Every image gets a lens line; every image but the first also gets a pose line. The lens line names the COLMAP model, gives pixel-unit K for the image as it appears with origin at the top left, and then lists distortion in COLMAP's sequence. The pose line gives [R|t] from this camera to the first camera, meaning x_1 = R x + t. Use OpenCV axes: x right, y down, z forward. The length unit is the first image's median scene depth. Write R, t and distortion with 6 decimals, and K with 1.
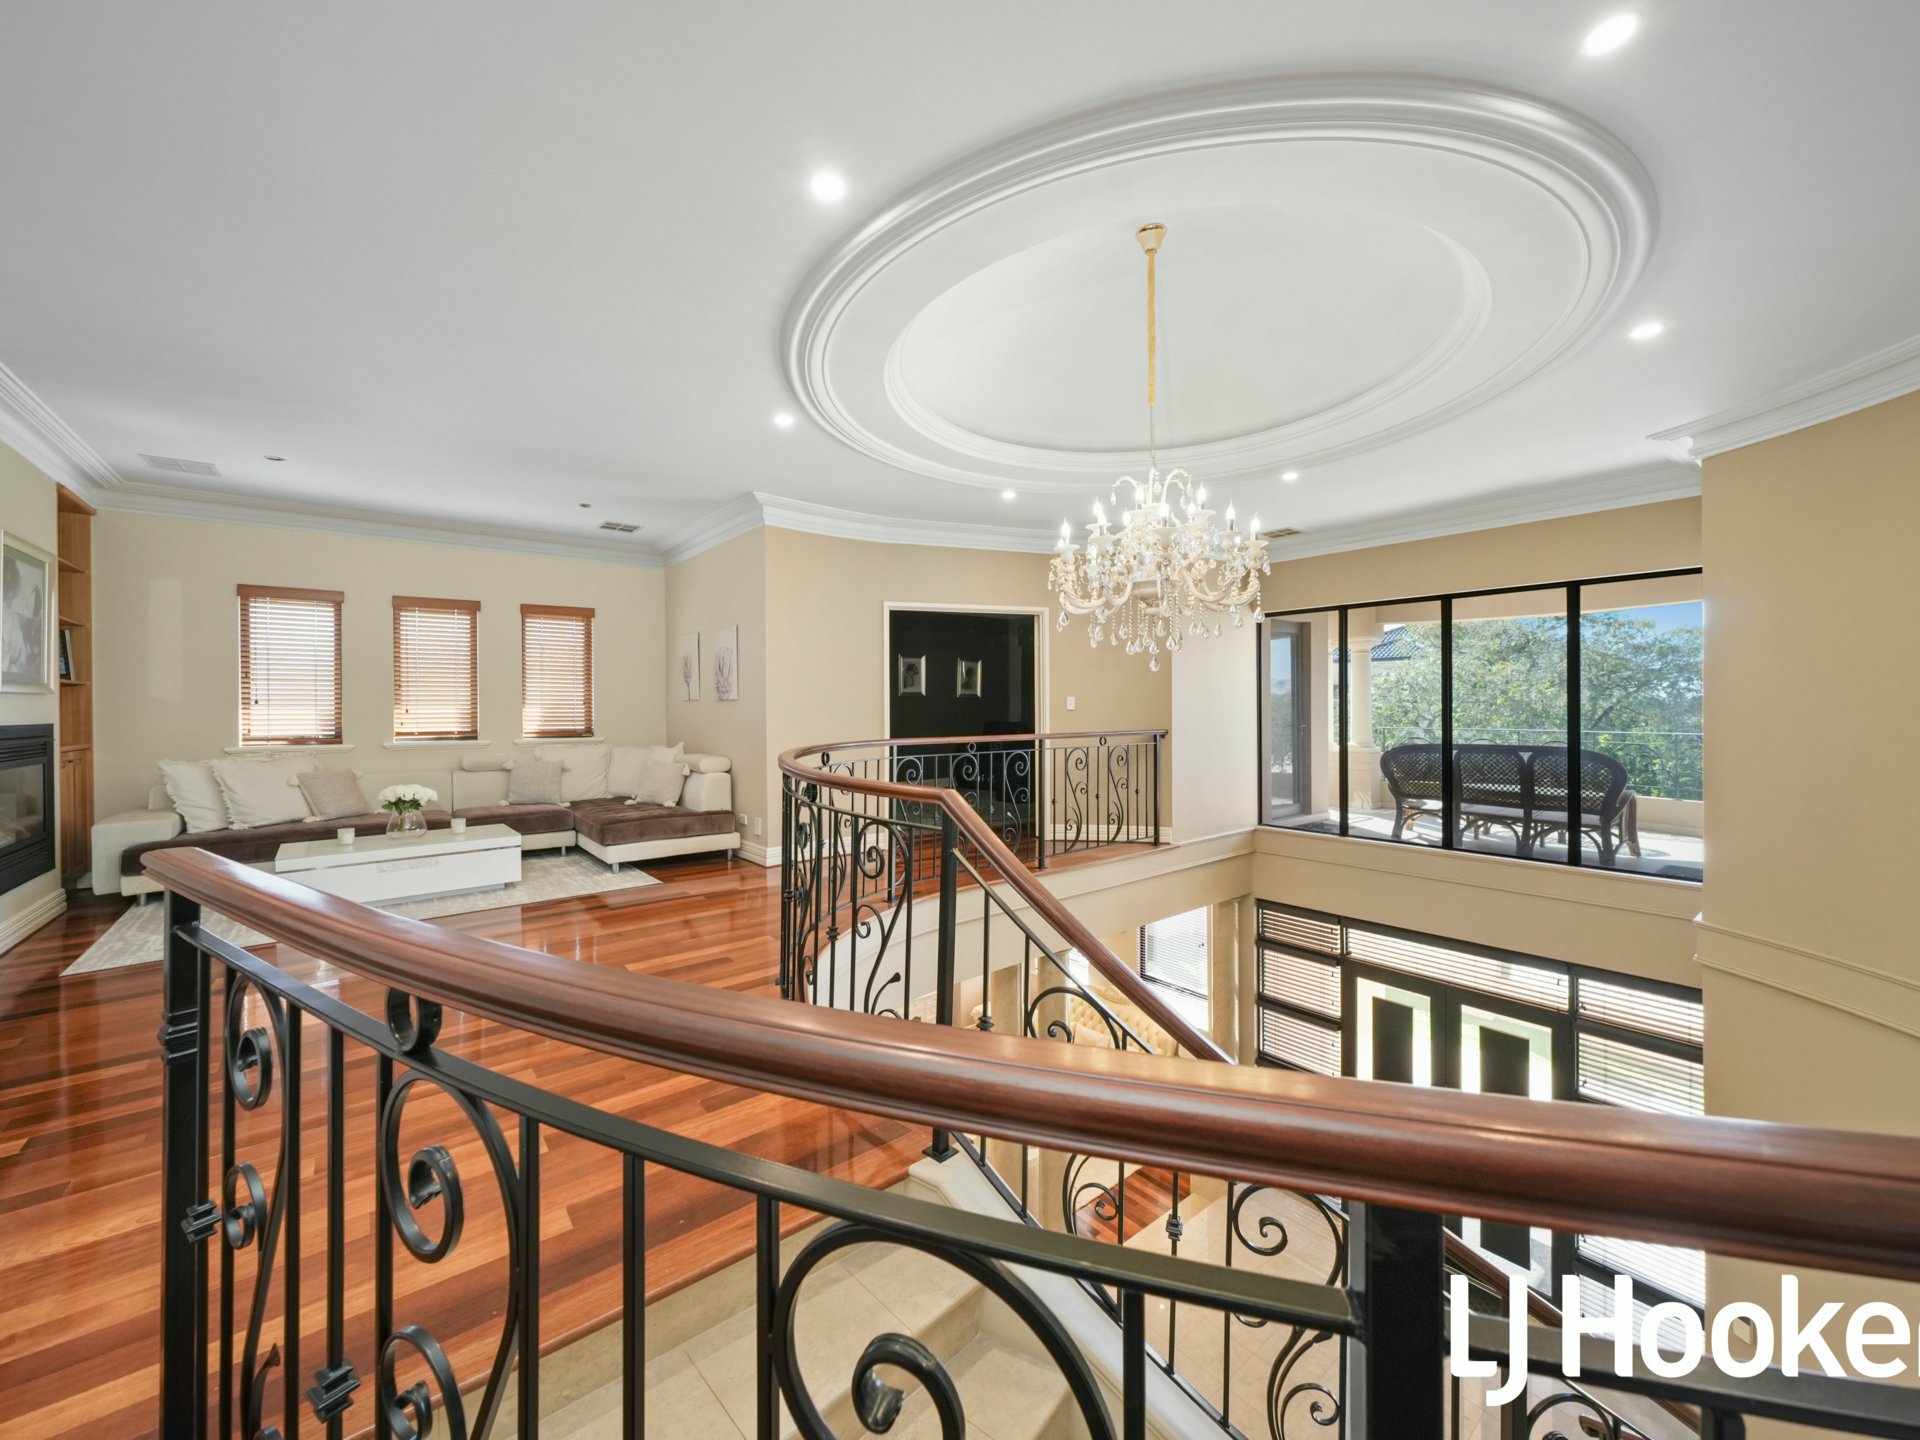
lens RADIAL K [[743.2, 0, 959.1], [0, 743.2, 704.8], [0, 0, 1]] dist [-0.000022, -0.000005]
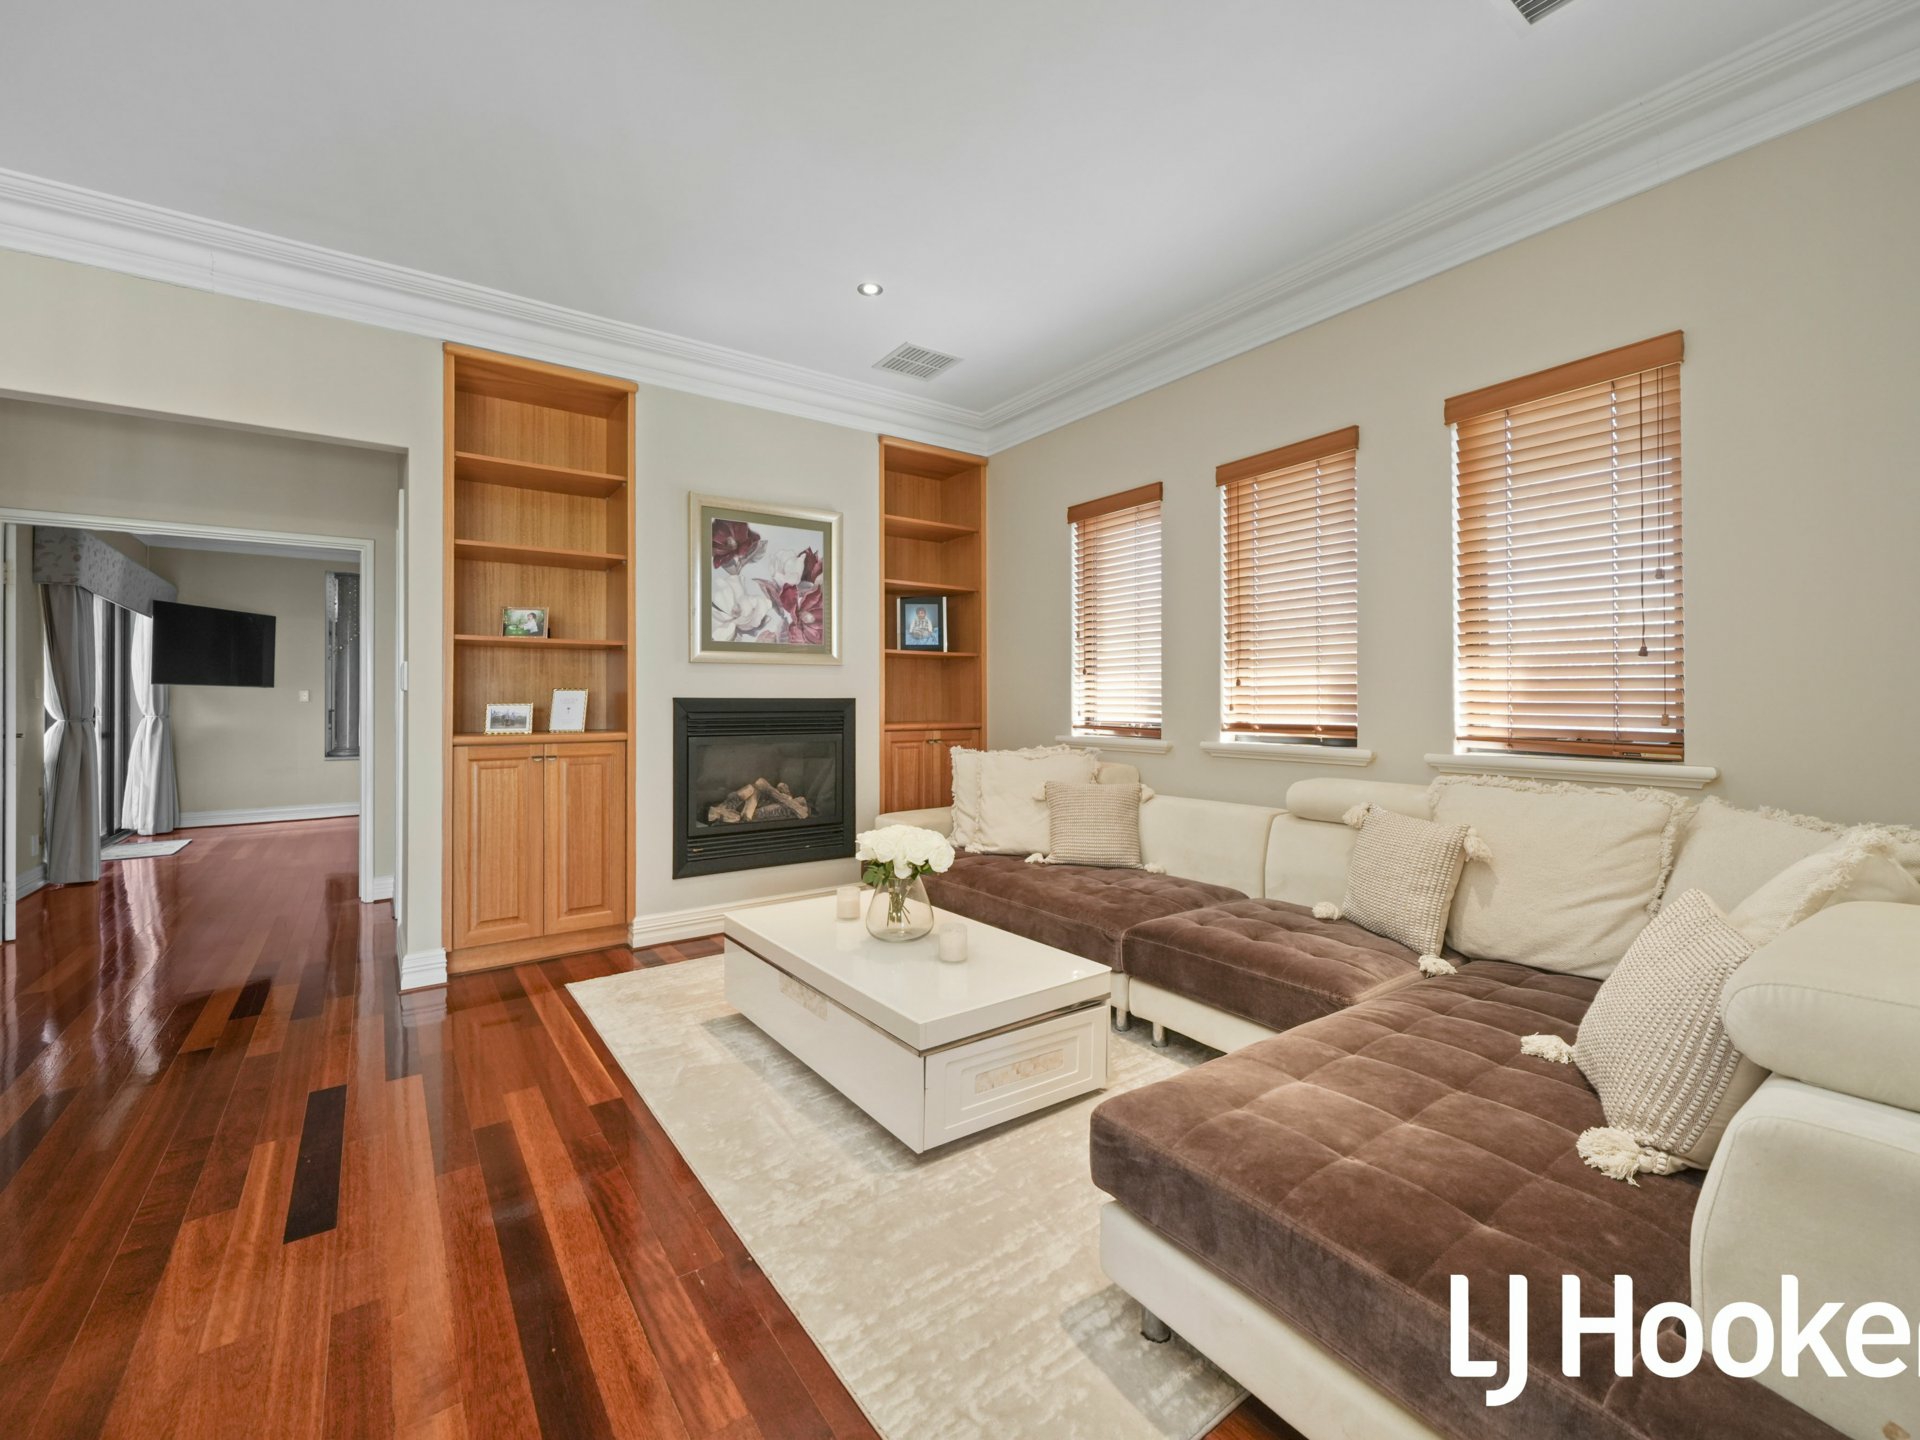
lens RADIAL K [[779.6, 0, 960.0], [0, 779.6, 720.0], [0, 0, 1]] dist [-0.000007, 0.000000]
pose [[-0.083493, 0.024578, -0.996205, -0.184306], [-0.003301, 0.999683, 0.024940, 0.020813], [0.996503, 0.005370, -0.083386, 0.831551]]
